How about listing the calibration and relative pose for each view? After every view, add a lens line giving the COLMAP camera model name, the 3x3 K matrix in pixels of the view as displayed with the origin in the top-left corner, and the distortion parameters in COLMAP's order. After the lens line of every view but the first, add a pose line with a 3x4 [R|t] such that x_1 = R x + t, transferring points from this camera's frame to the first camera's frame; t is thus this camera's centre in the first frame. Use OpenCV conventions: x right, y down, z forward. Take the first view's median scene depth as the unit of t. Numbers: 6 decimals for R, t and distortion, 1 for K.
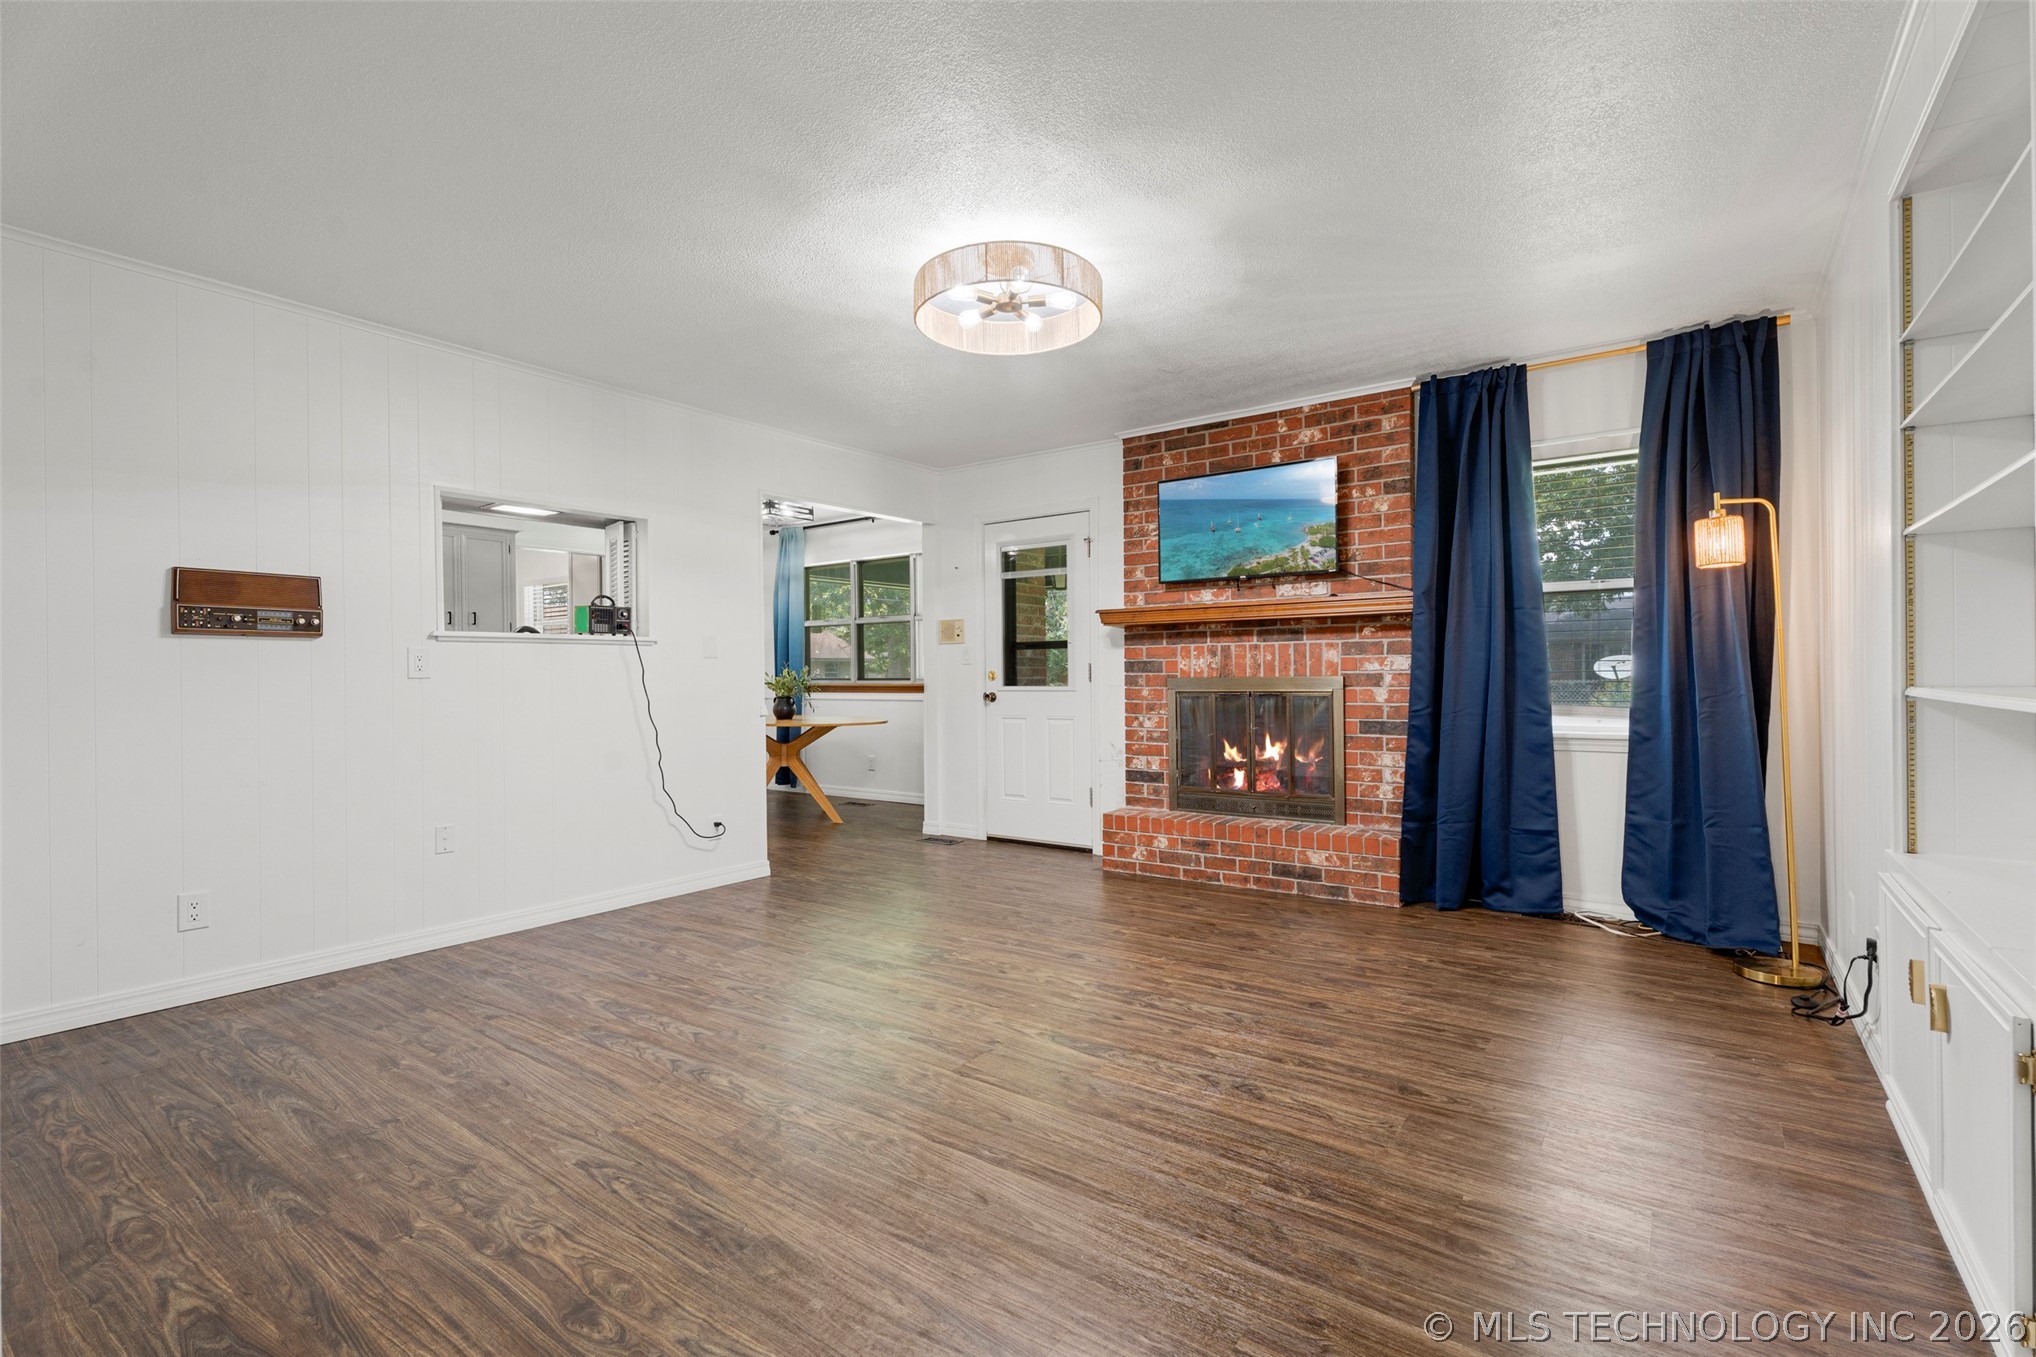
lens RADIAL K [[895.2, 0, 1046.3], [0, 895.2, 677.7], [0, 0, 1]] dist [0.014394, 0.000093]
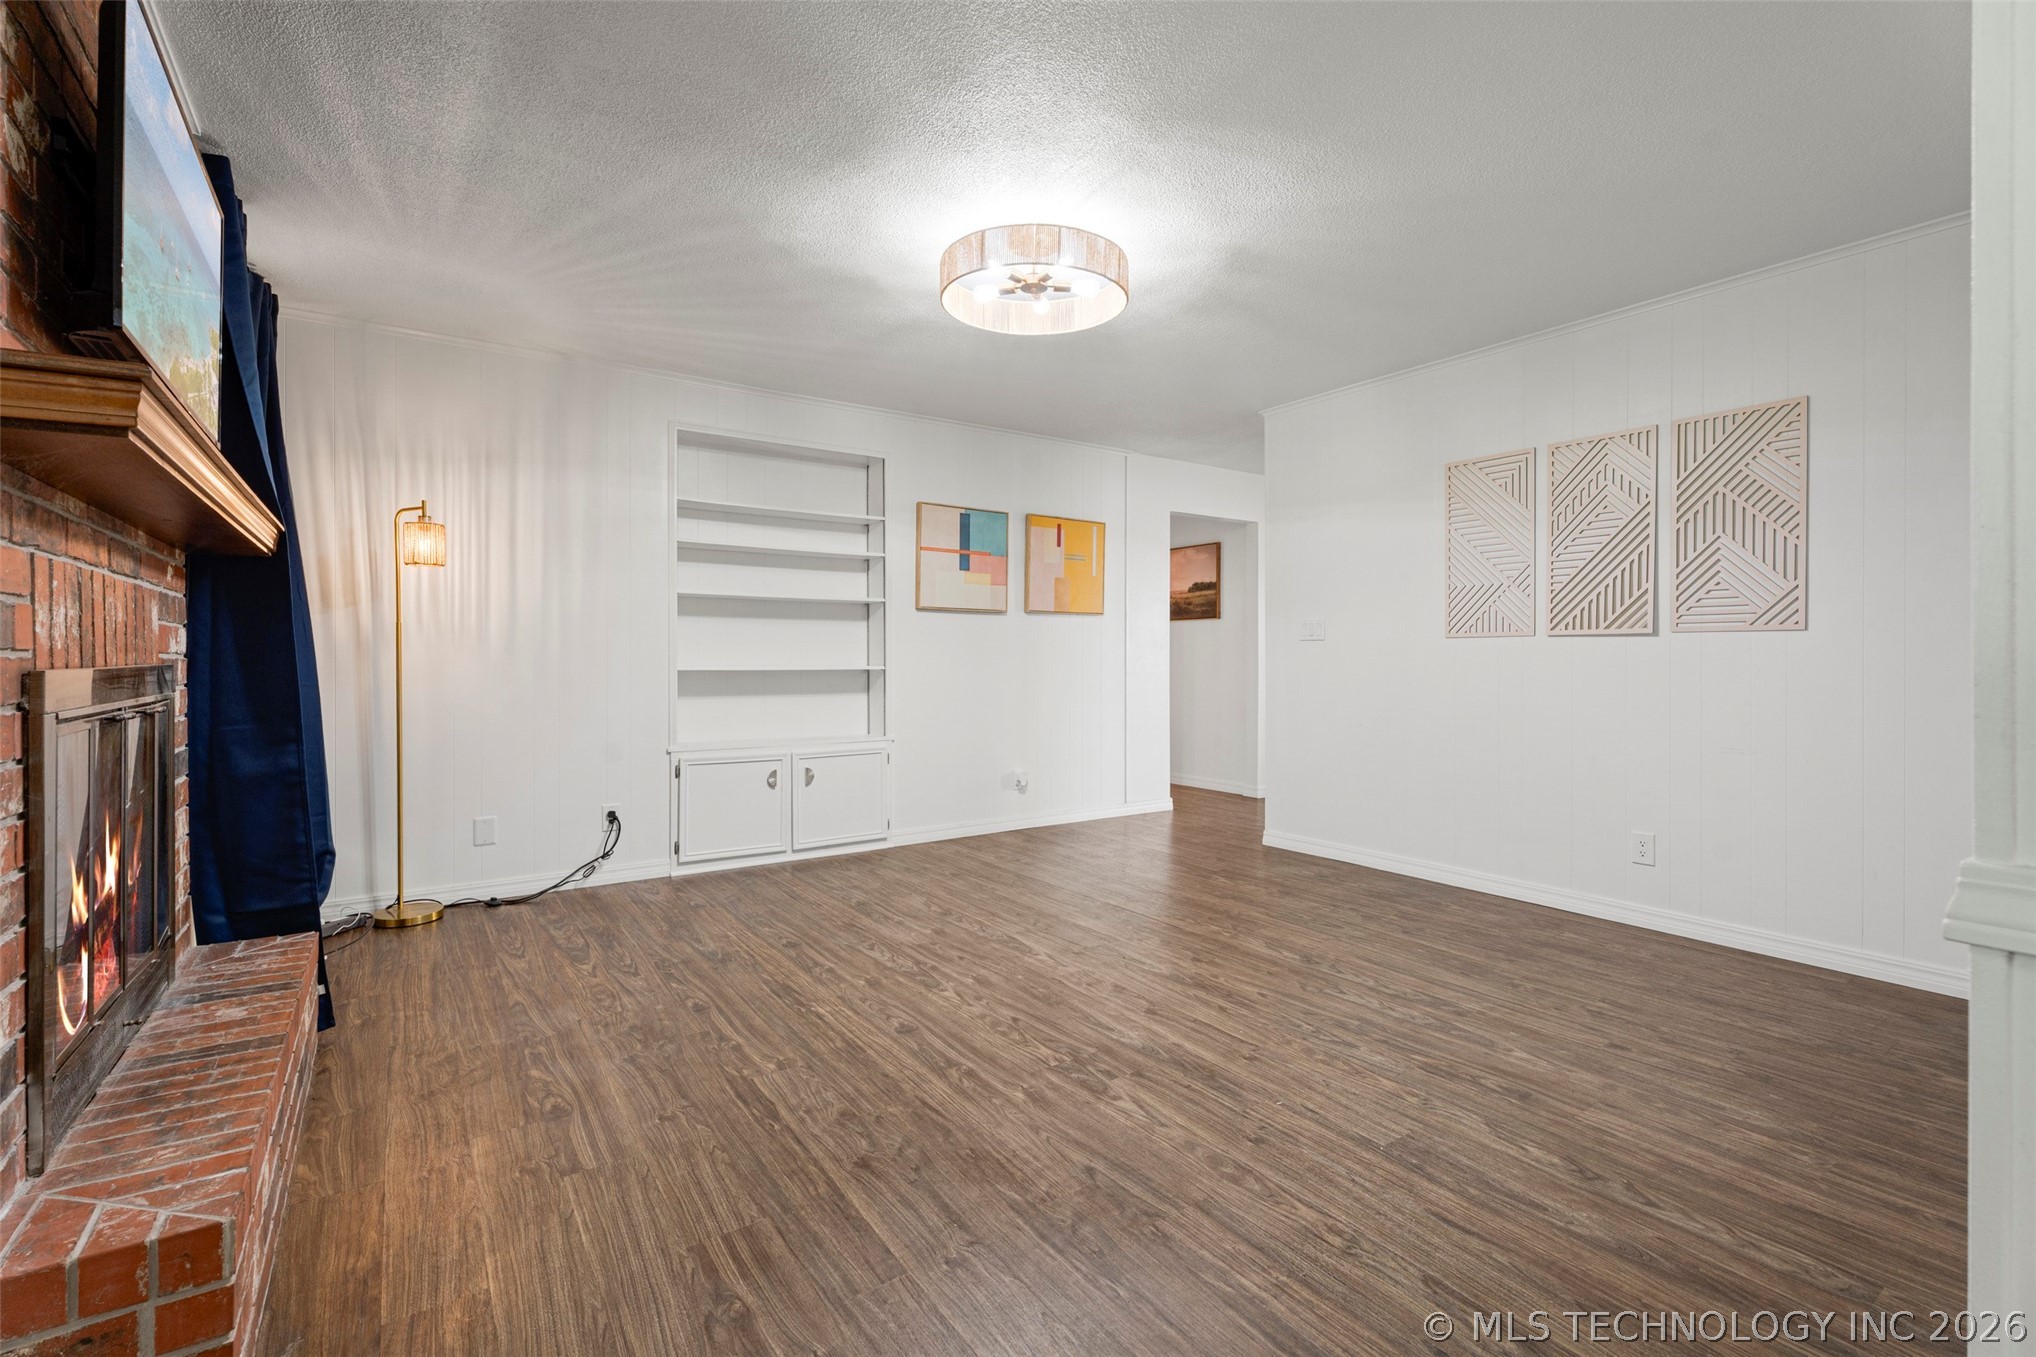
lens RADIAL K [[895.2, 0, 1016.2], [0, 895.2, 665.3], [0, 0, 1]] dist [0.014394, 0.000093]
pose [[-0.929720, 0.008444, 0.368170, -0.263702], [0.011383, 0.999918, 0.005812, 0.001342], [-0.368091, 0.009594, -0.929740, 1.314493]]
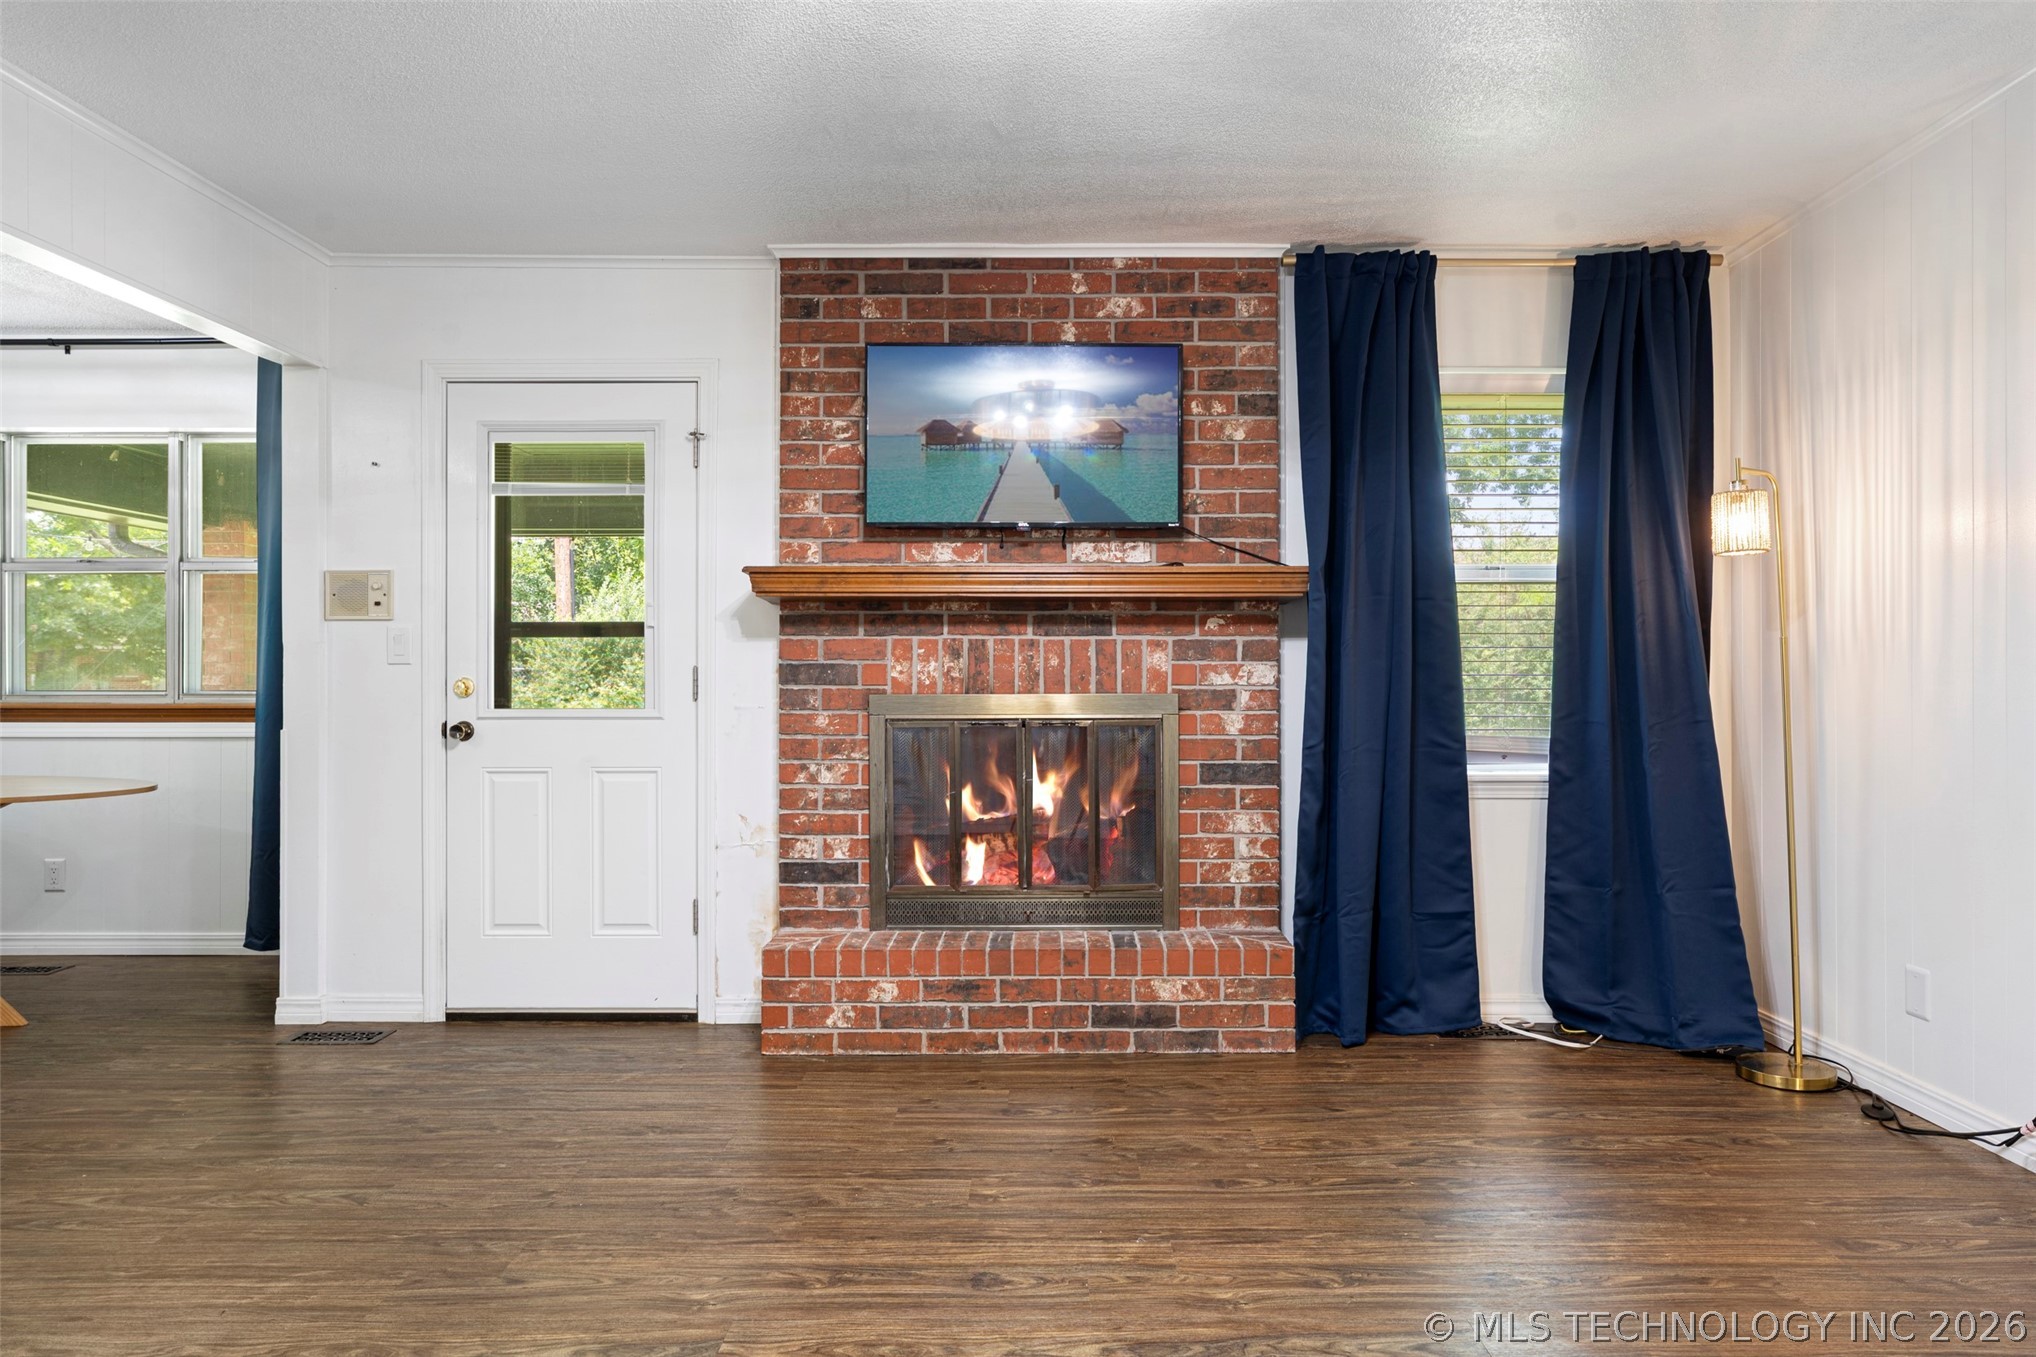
lens RADIAL K [[1222.0, 0, 1030.3], [0, 1222.0, 685.2], [0, 0, 1]] dist [-0.004008, 0.005095]
pose [[0.825078, 0.011777, 0.564895, -0.248746], [-0.005650, 0.999905, -0.012593, 0.003939], [-0.564990, 0.007199, 0.825066, 0.358607]]
